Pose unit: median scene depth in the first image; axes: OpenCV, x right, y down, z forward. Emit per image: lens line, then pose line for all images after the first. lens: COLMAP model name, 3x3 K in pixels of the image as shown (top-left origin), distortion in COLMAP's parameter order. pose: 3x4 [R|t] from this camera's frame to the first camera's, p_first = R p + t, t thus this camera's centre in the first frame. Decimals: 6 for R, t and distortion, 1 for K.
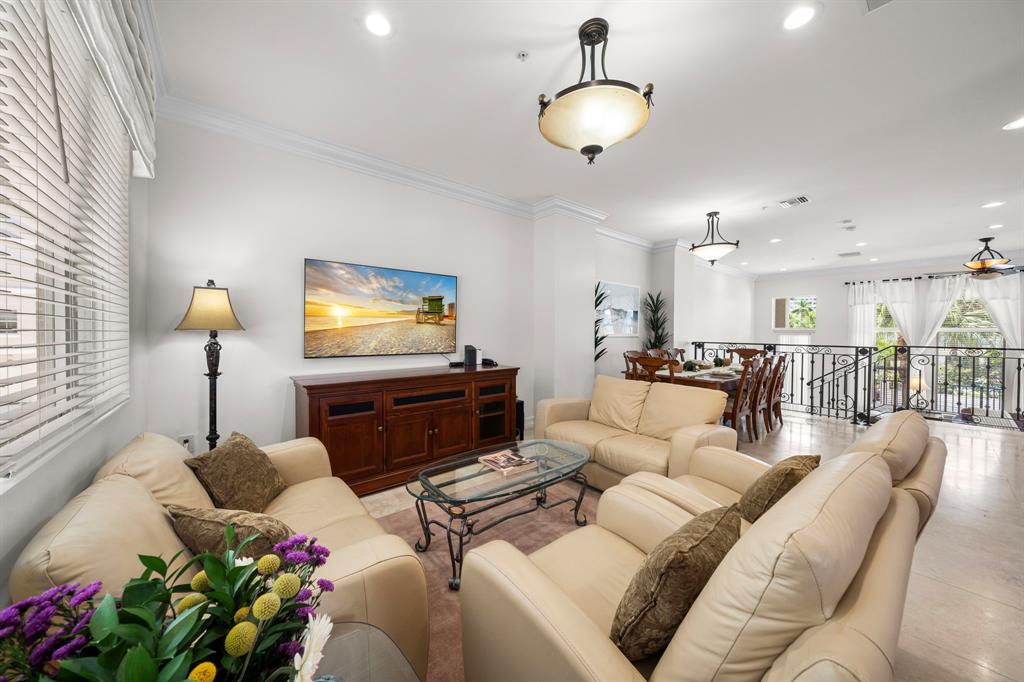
lens RADIAL K [[350.9, 0, 510.4], [0, 350.9, 339.8], [0, 0, 1]] dist [-0.000641, 0.000003]
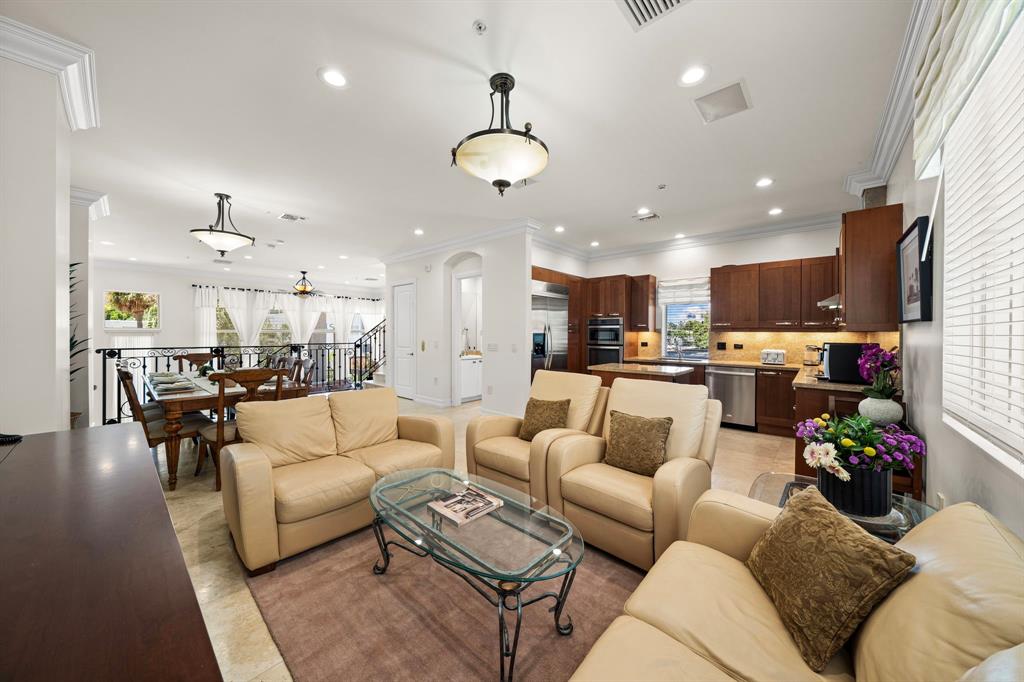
lens RADIAL K [[350.9, 0, 504.4], [0, 350.9, 332.6], [0, 0, 1]] dist [-0.000641, 0.000003]
pose [[-0.134646, -0.006511, 0.990872, -0.350833], [0.025058, 0.999636, 0.009973, -0.019876], [-0.990577, 0.026172, -0.134434, 0.442147]]
